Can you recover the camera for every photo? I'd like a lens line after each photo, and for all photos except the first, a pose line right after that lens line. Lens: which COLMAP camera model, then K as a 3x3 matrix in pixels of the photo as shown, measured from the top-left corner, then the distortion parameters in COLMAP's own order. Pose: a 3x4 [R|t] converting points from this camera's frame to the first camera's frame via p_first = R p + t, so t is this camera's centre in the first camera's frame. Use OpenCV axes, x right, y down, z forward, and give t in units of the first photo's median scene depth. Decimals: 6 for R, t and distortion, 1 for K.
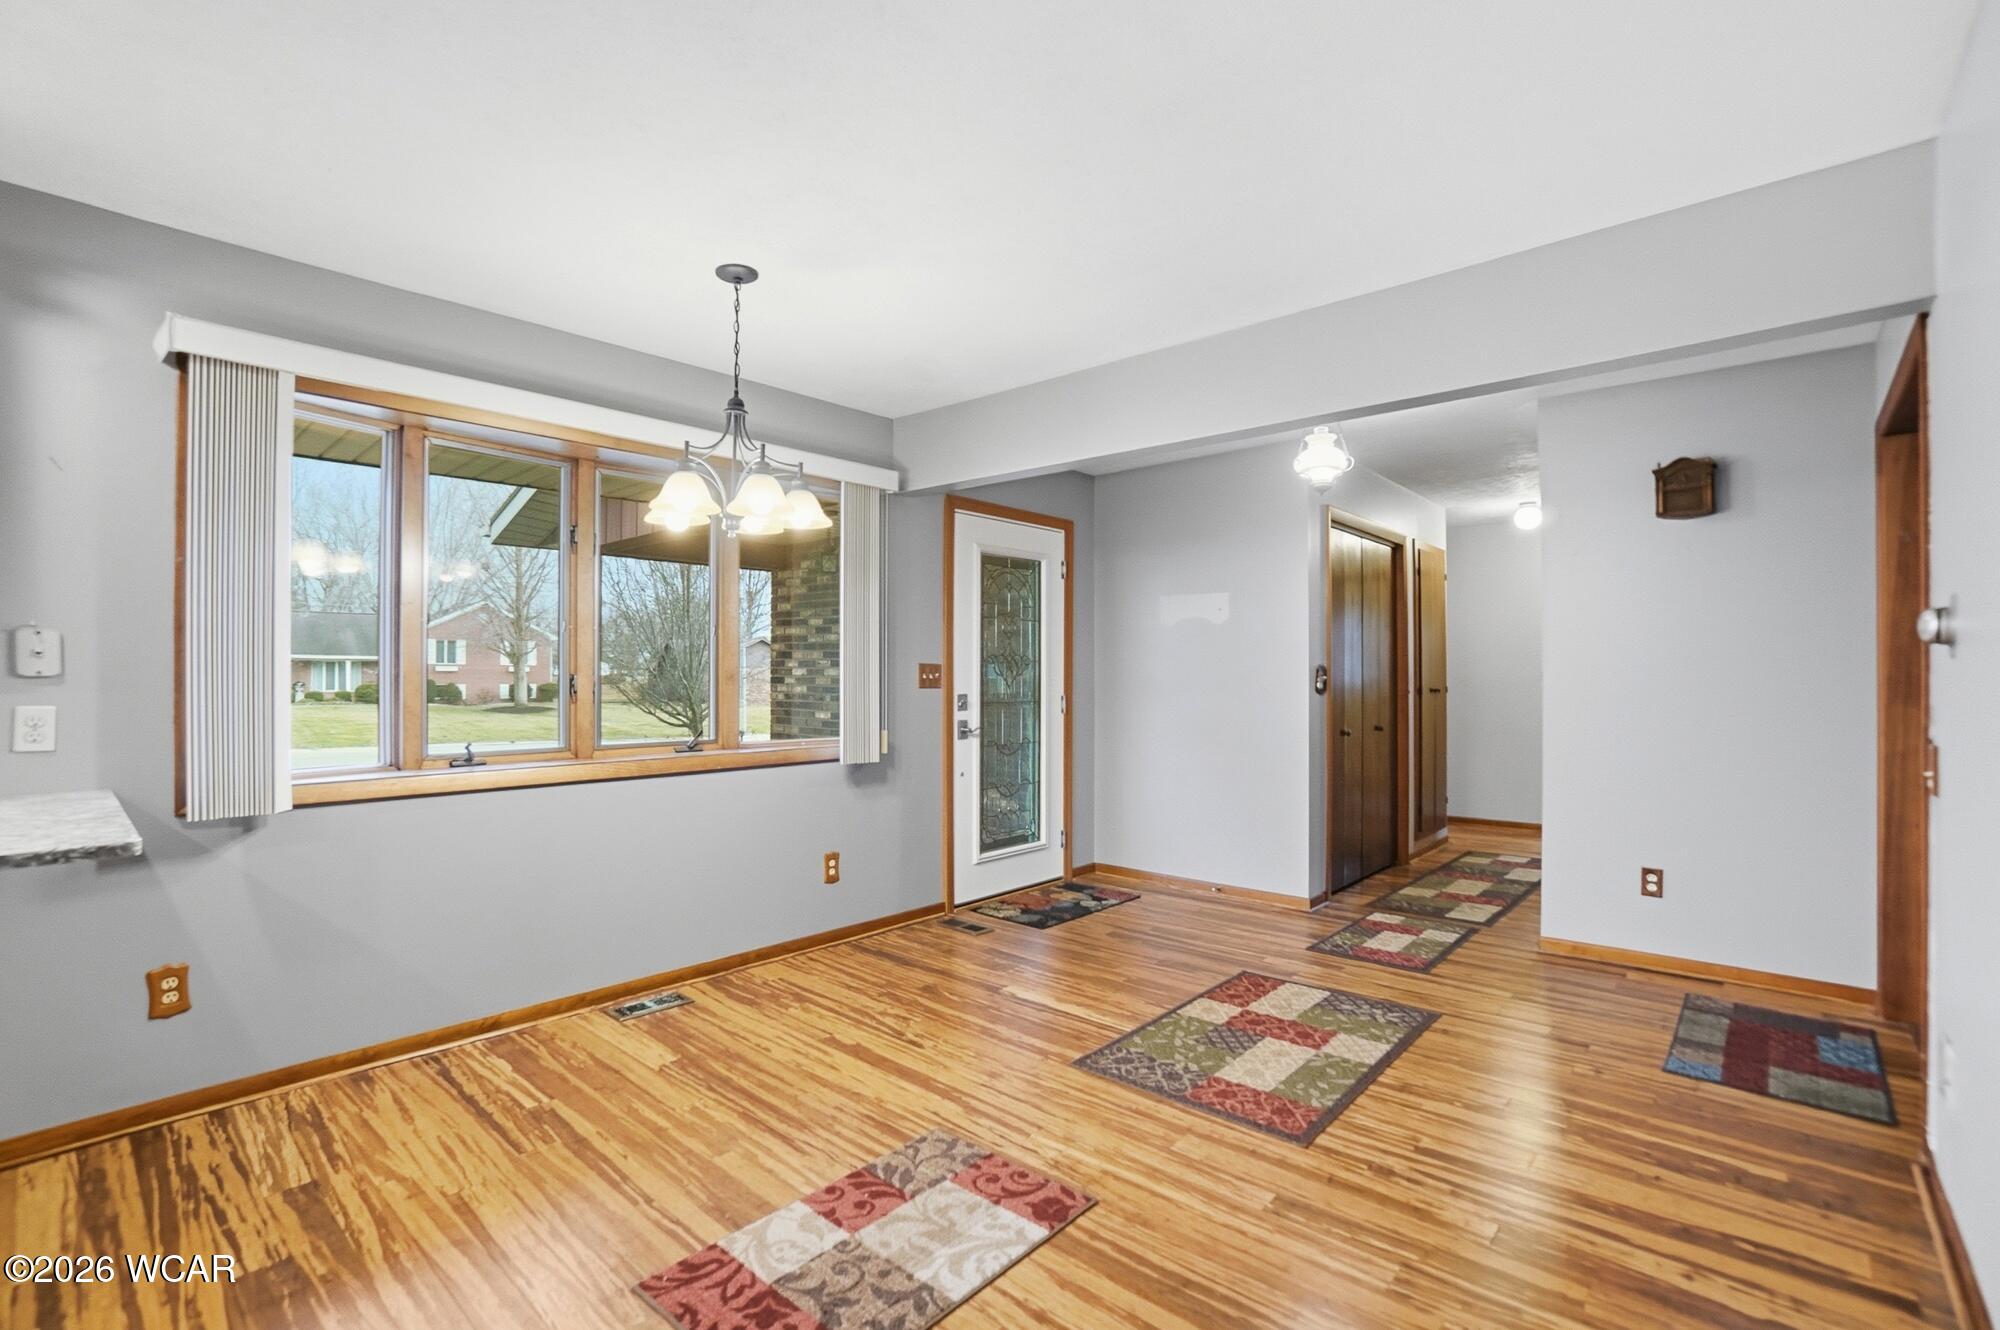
lens RADIAL K [[894.7, 0, 1000.0], [0, 894.7, 665.0], [0, 0, 1]] dist [-0.000669, 0.000026]
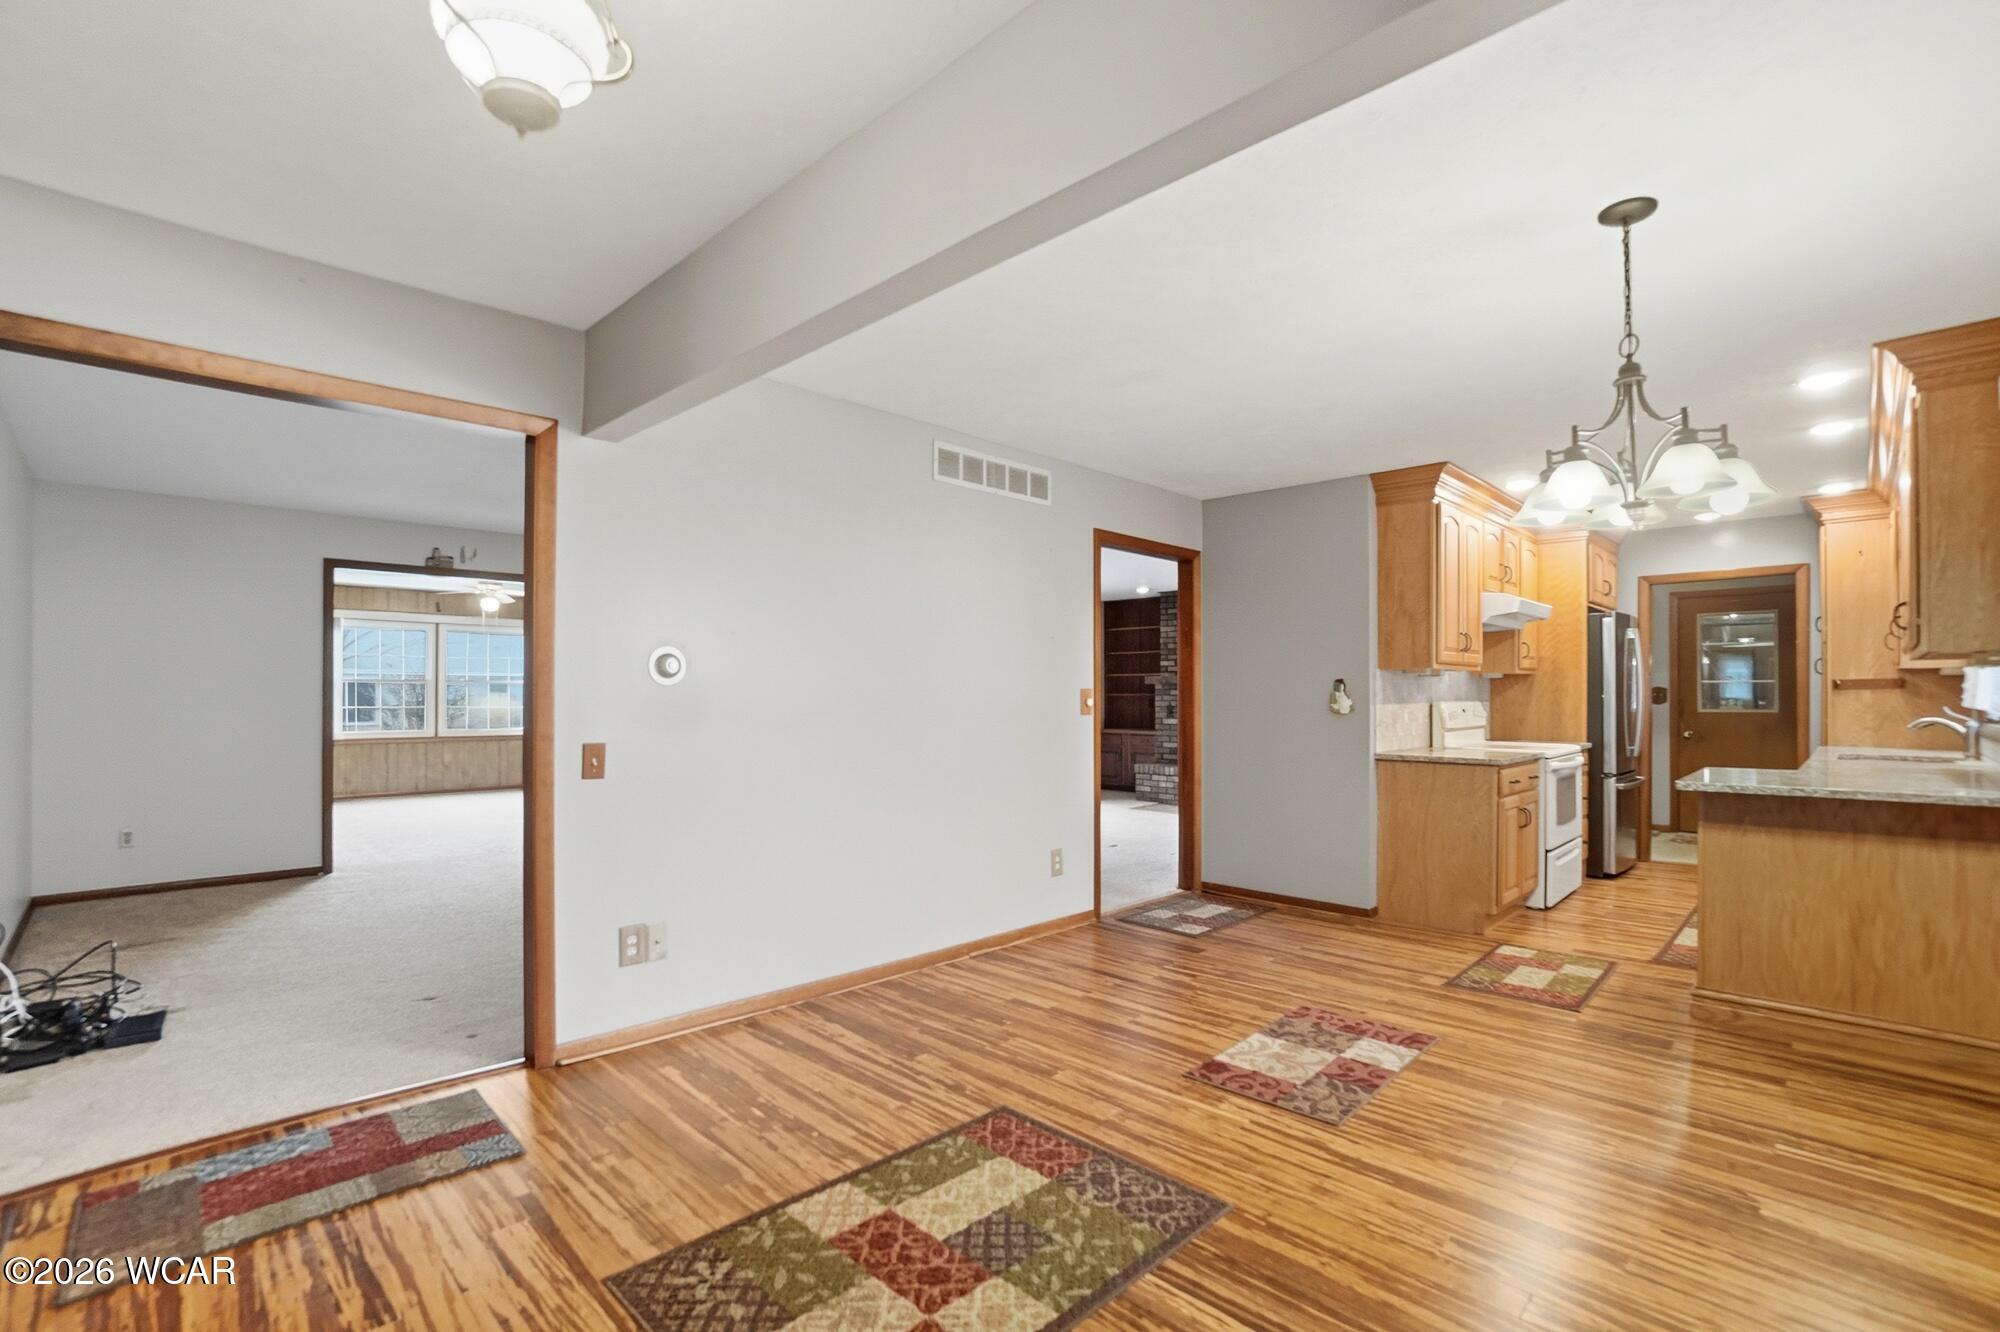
lens RADIAL K [[909.6, 0, 1000.0], [0, 909.6, 666.0], [0, 0, 1]] dist [-0.036482, -0.000007]
pose [[-0.998658, -0.003916, 0.051650, 0.244437], [-0.006196, 0.999009, -0.044068, 0.022043], [-0.051426, -0.044329, -0.997692, 1.846407]]
